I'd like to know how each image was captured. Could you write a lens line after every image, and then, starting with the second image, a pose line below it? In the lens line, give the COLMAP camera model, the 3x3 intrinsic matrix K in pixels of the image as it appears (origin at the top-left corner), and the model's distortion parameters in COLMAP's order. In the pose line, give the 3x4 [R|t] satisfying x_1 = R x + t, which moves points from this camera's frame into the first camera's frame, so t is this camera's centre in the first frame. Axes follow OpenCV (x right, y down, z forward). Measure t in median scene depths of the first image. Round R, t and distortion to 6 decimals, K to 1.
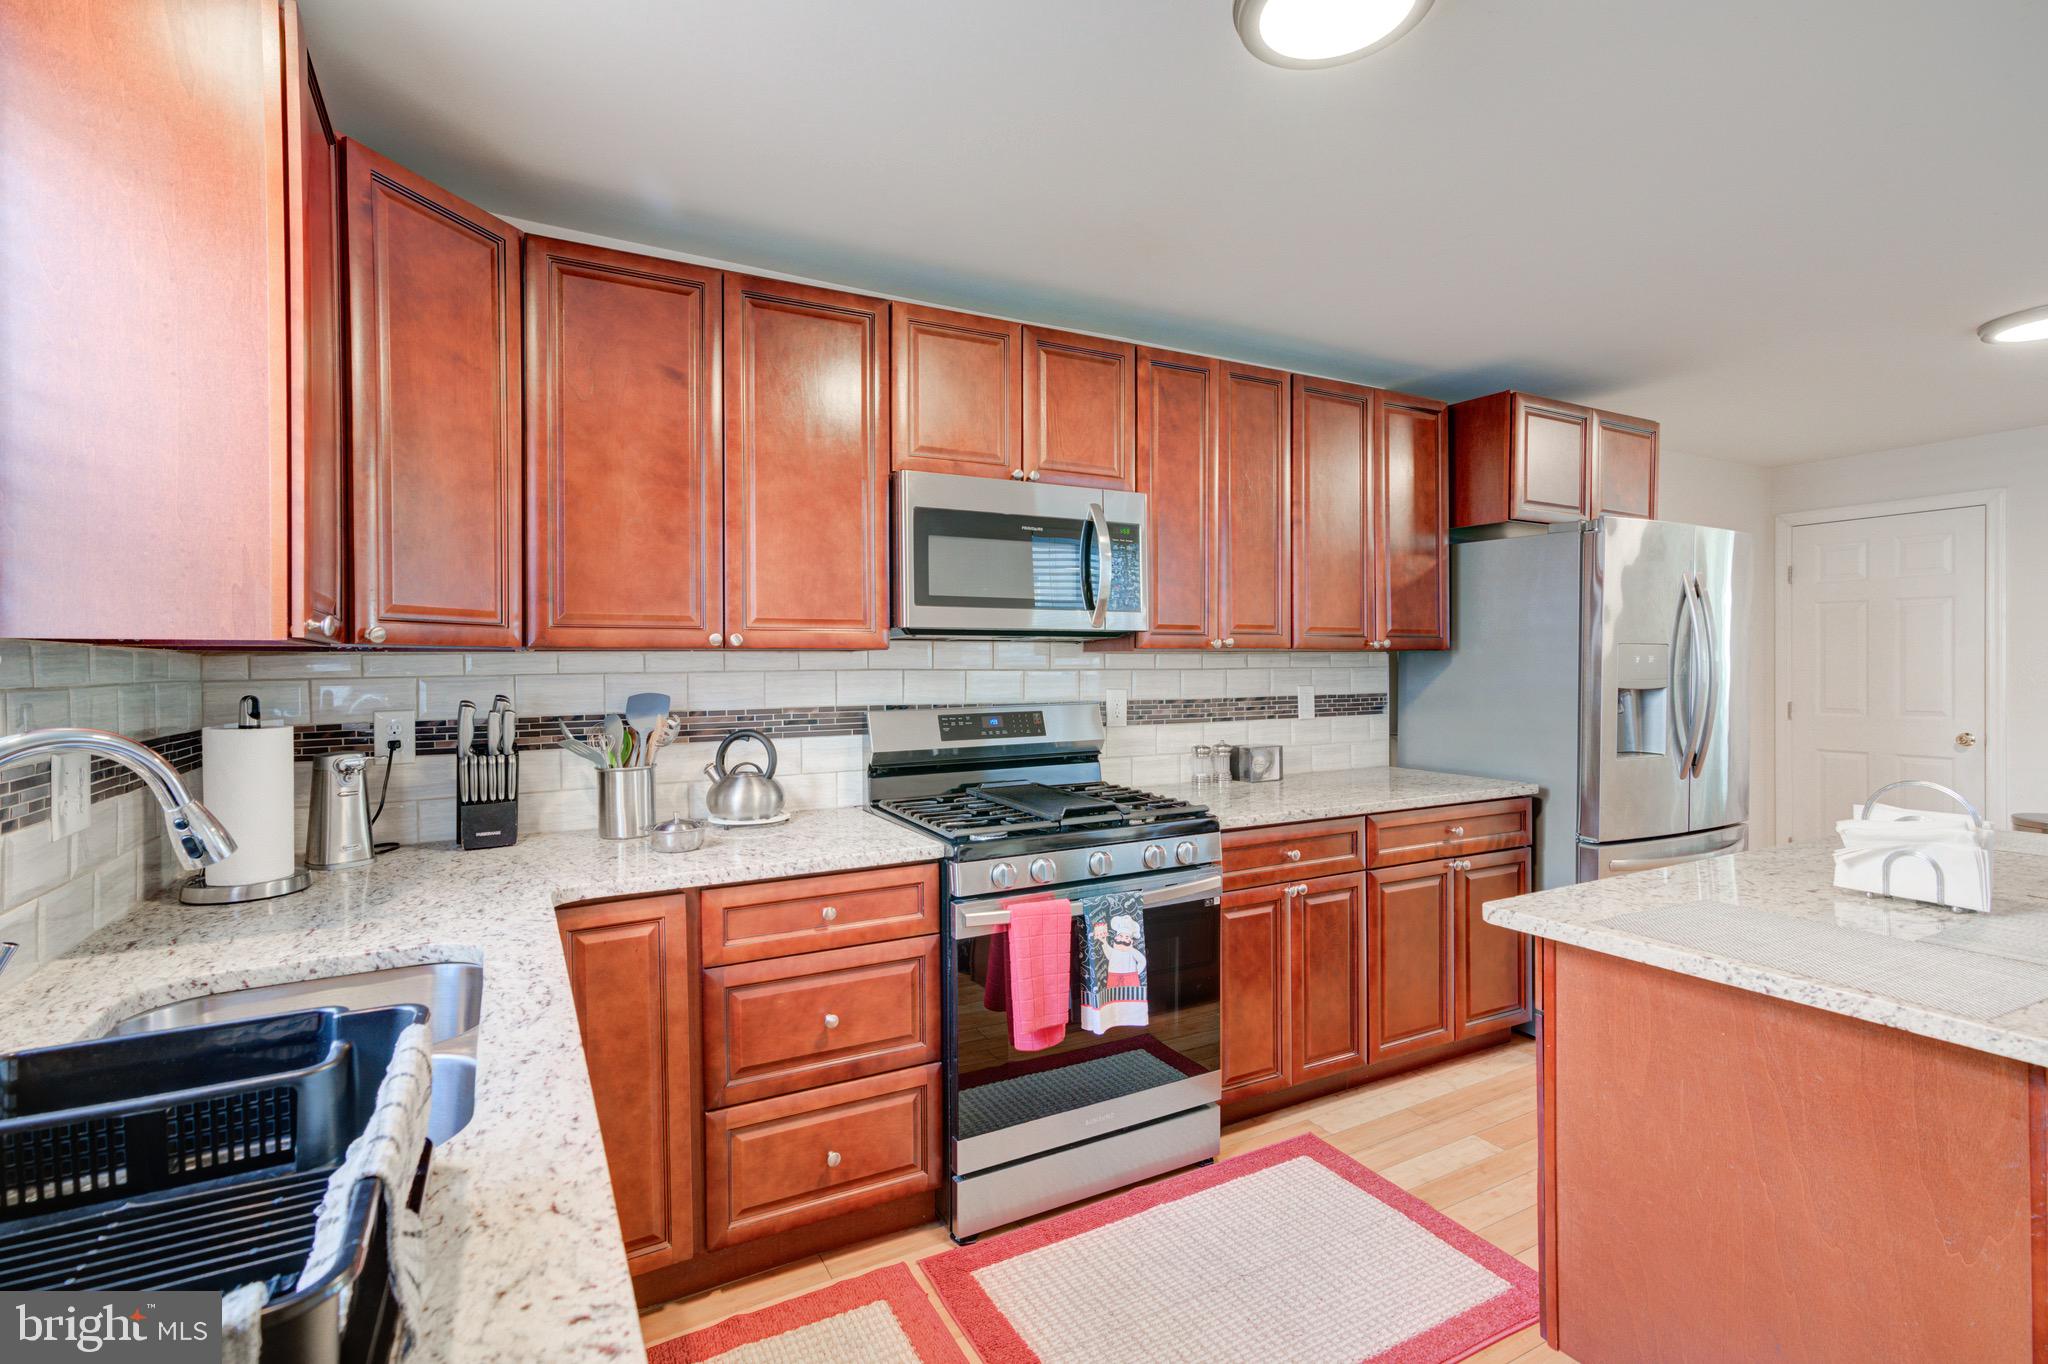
lens RADIAL K [[990.5, 0, 1012.6], [0, 990.5, 661.3], [0, 0, 1]] dist [-0.010266, 0.013112]
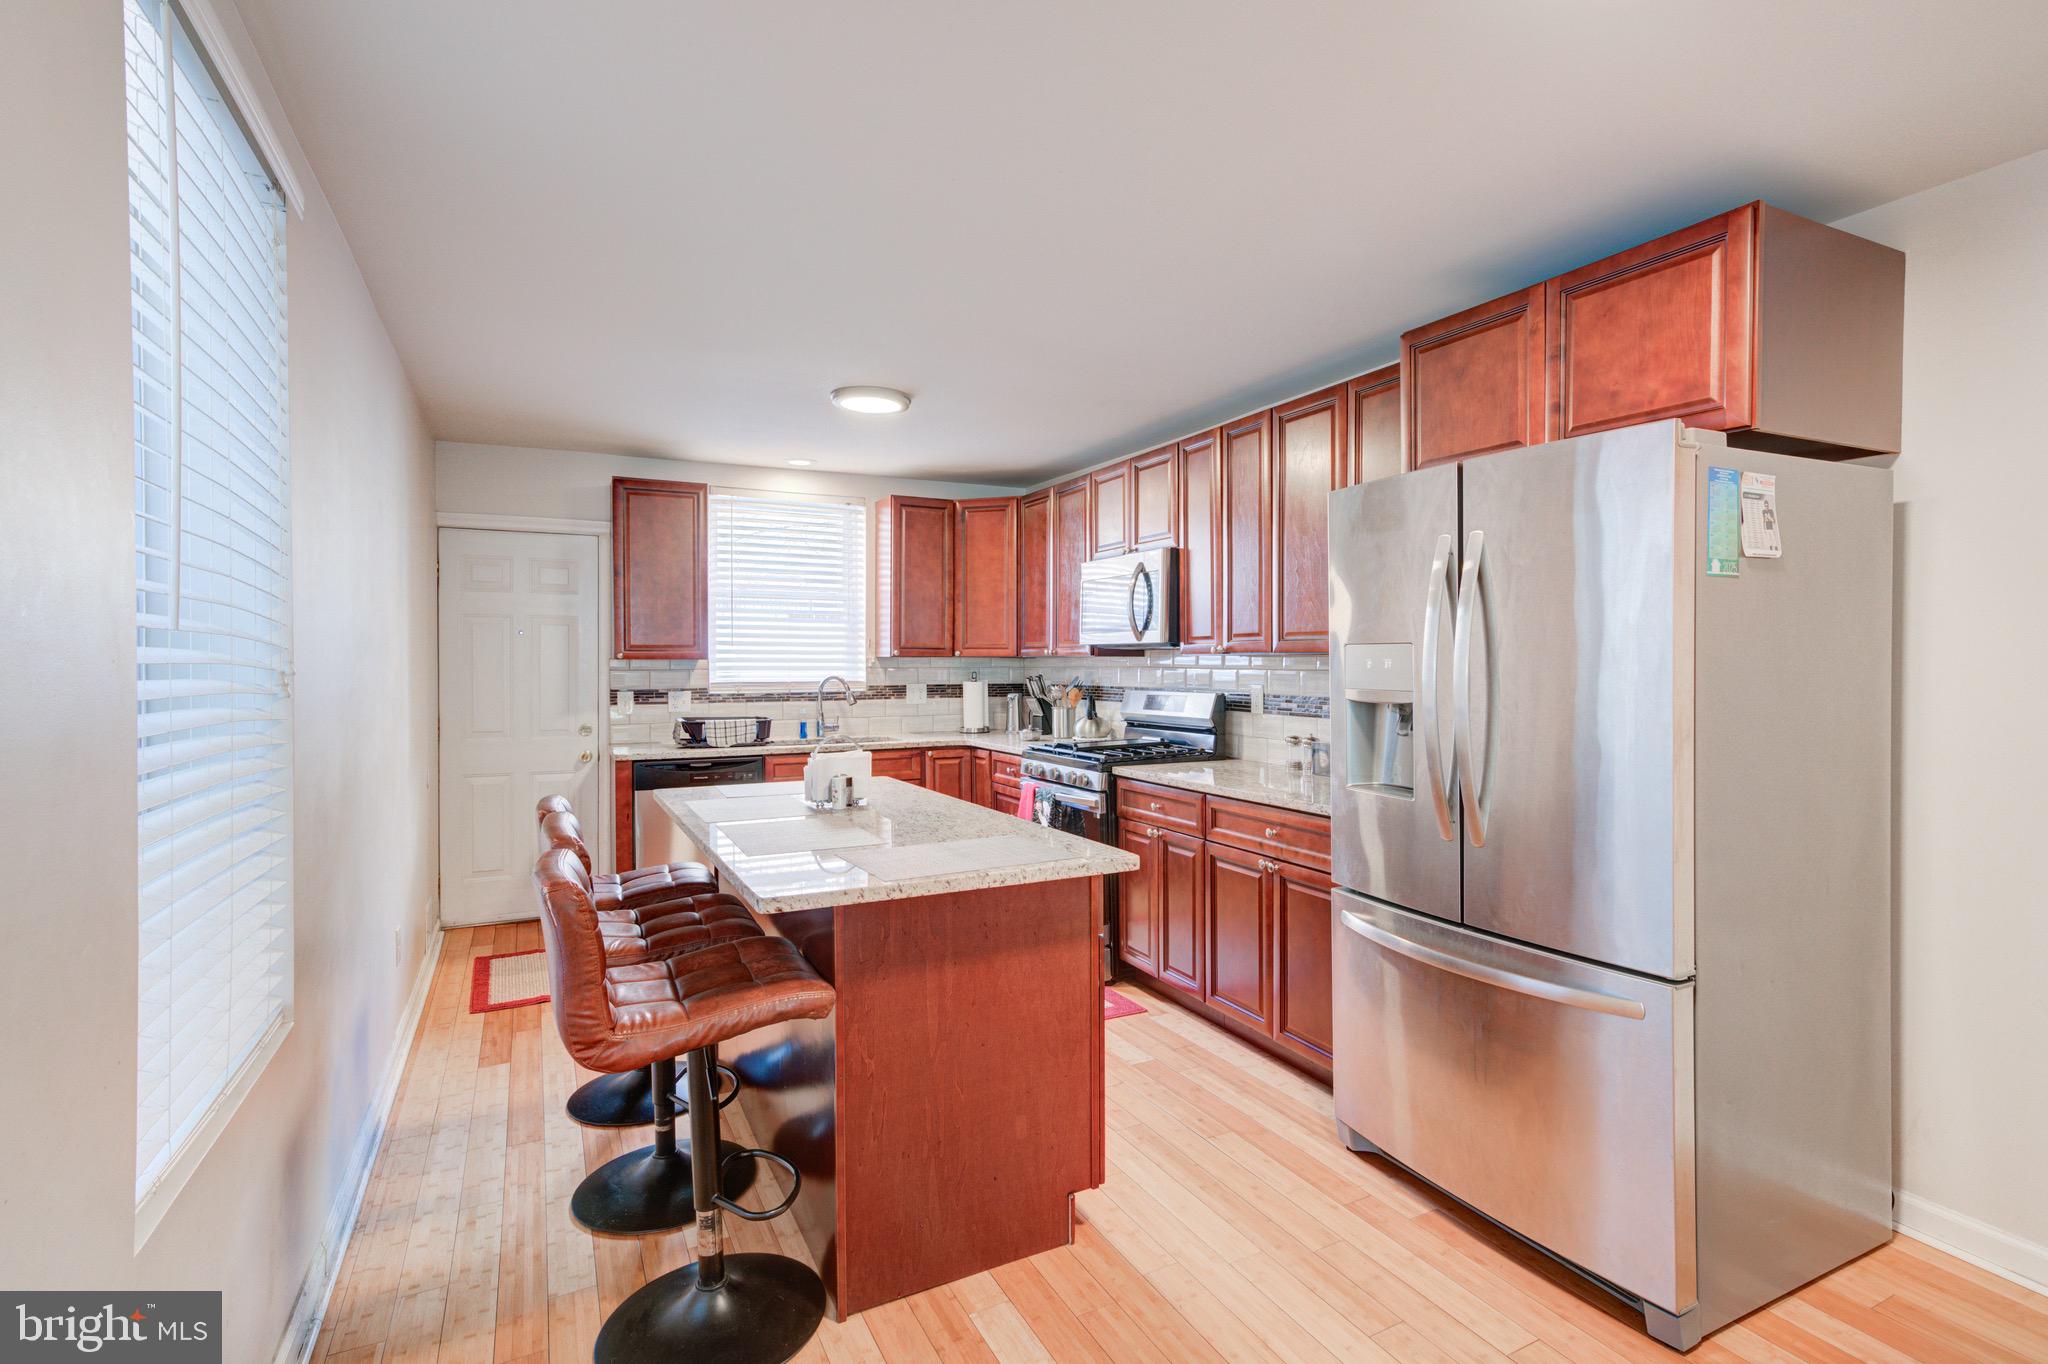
lens RADIAL K [[990.5, 0, 1018.7], [0, 990.5, 670.4], [0, 0, 1]] dist [-0.010266, 0.013112]
pose [[-0.054059, 0.011574, -0.998471, 1.455256], [0.000308, 0.999933, 0.011574, -0.005373], [0.998538, 0.000318, -0.054059, 0.786860]]
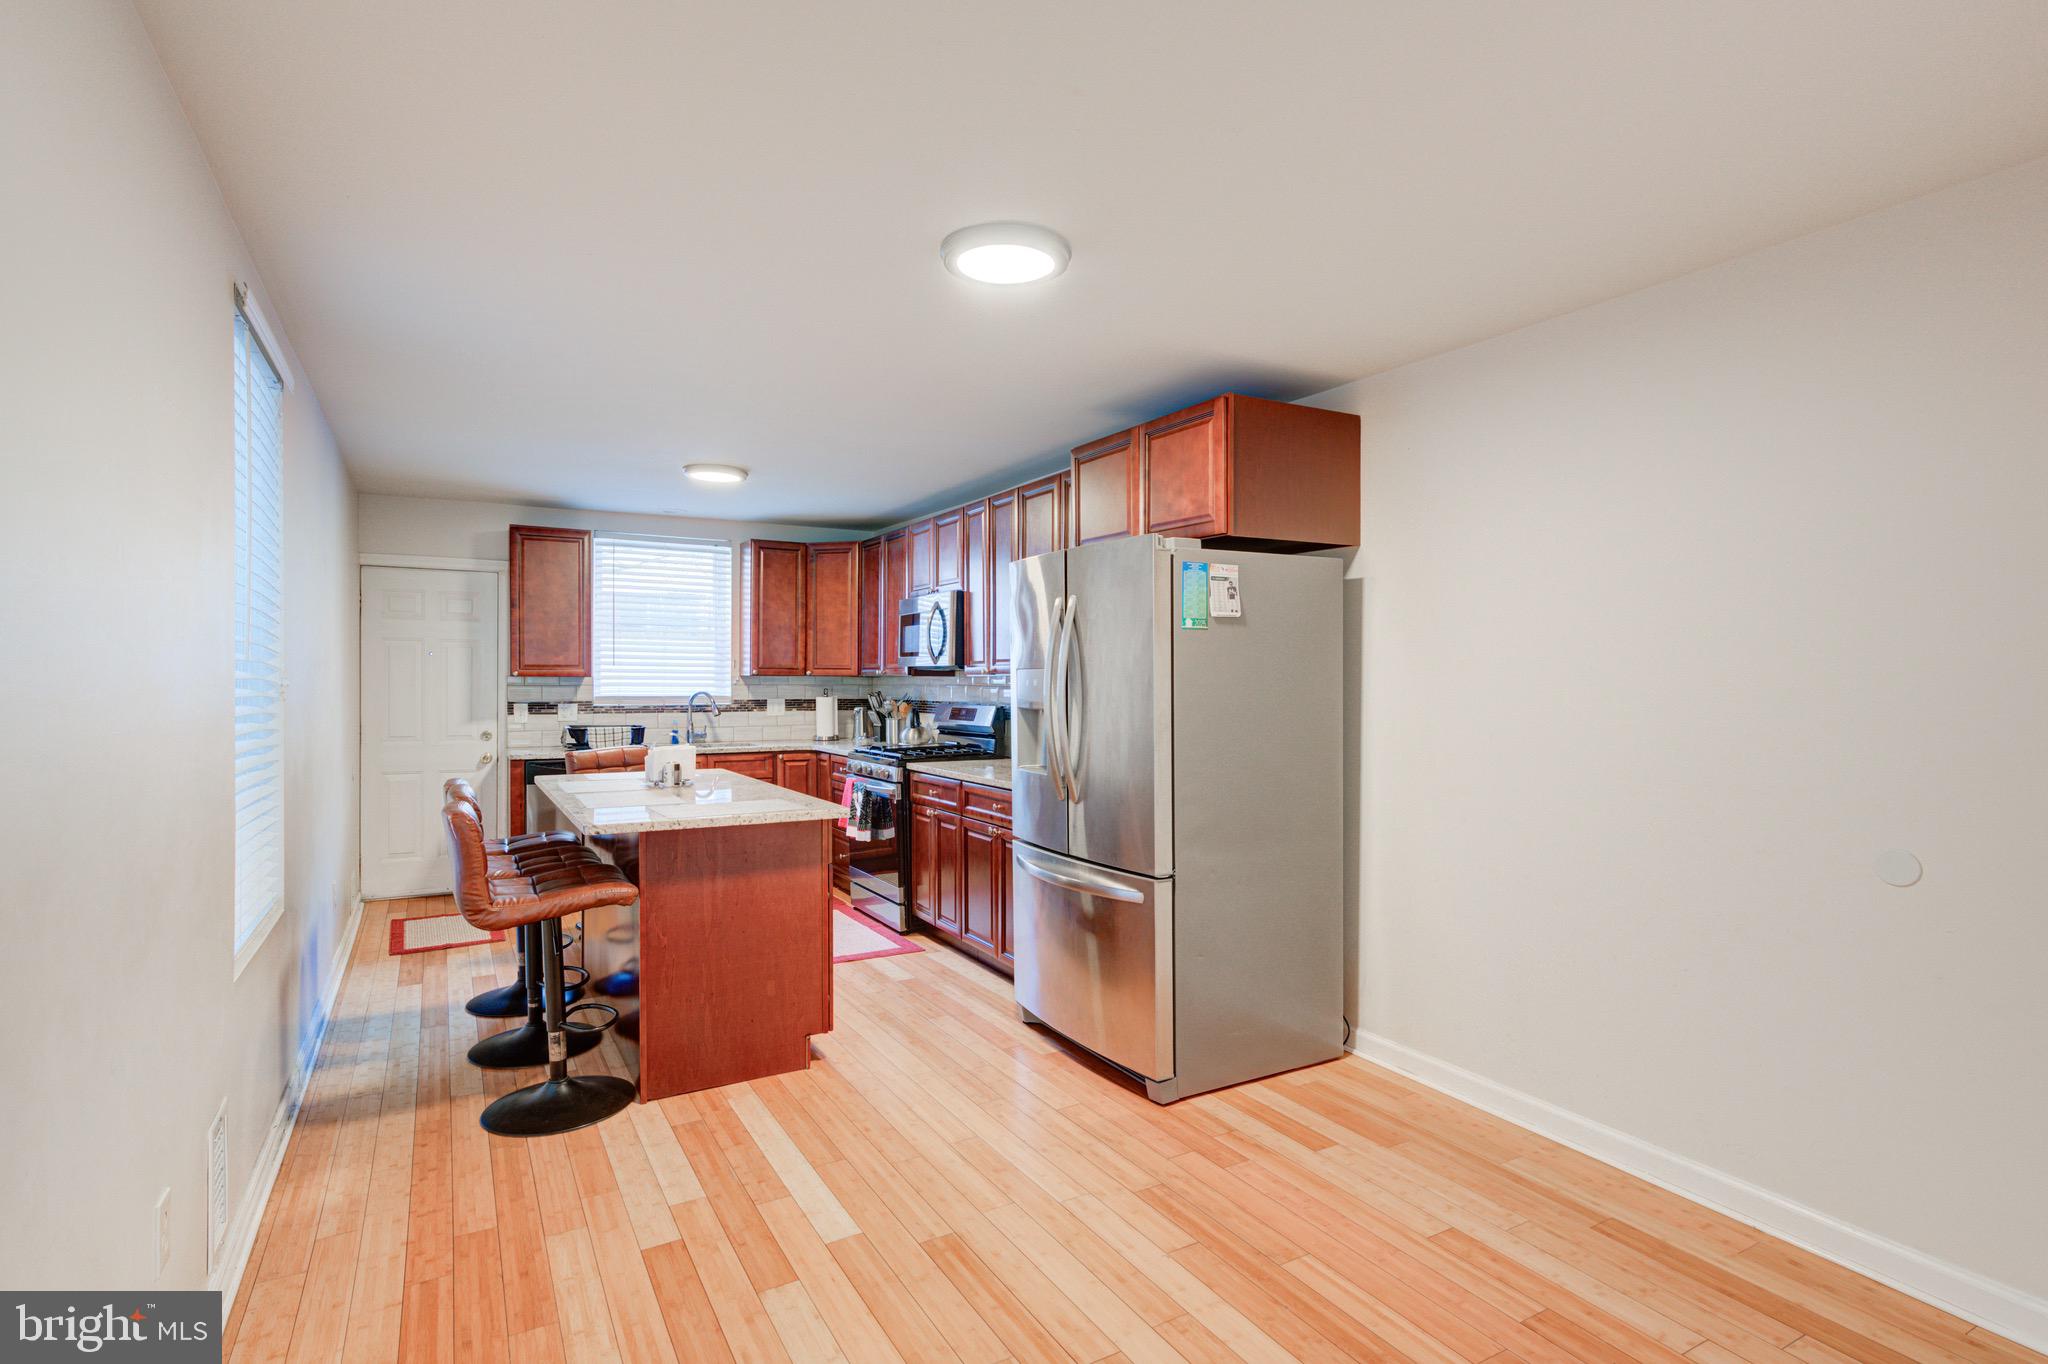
lens RADIAL K [[990.5, 0, 981.4], [0, 990.5, 688.5], [0, 0, 1]] dist [-0.010266, 0.013112]
pose [[-0.009980, 0.010775, -0.999892, 1.796654], [-0.004571, 0.999931, 0.010821, -0.006520], [0.999940, 0.004678, -0.009930, 0.976422]]
